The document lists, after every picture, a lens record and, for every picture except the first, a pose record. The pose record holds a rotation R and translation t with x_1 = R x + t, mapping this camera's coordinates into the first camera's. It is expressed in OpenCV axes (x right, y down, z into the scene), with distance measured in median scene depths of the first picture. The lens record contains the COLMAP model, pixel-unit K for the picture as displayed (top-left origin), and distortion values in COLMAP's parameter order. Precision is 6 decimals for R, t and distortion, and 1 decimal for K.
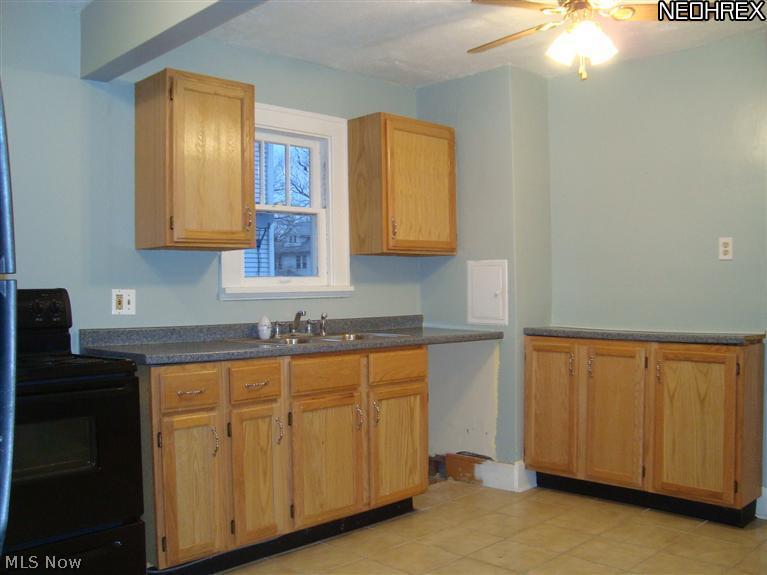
lens RADIAL K [[727.3, 0, 383.5], [0, 727.3, 287.5], [0, 0, 1]] dist [-0.210161, 0.179736]
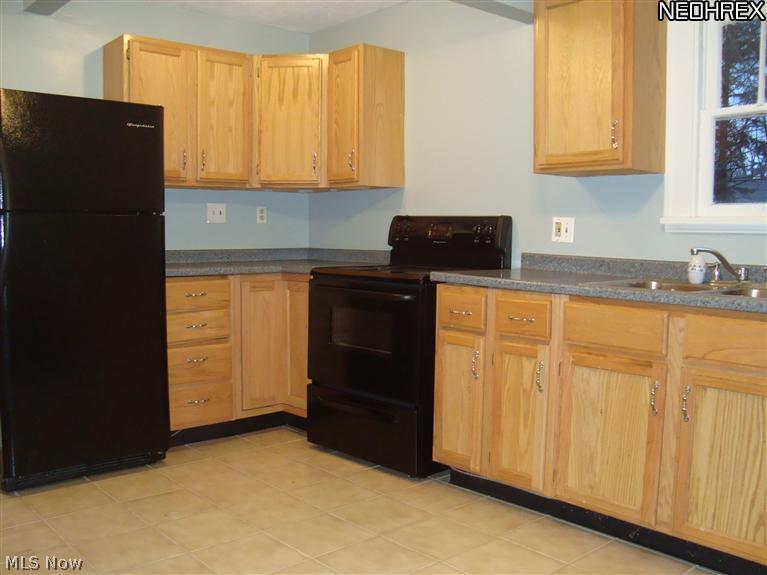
lens RADIAL K [[727.3, 0, 383.5], [0, 727.3, 287.5], [0, 0, 1]] dist [-0.210161, 0.179736]
pose [[-0.035972, 0.097043, -0.994630, 0.695169], [-0.008855, 0.995204, 0.097419, 0.005022], [0.999314, 0.012311, -0.034941, 0.794258]]
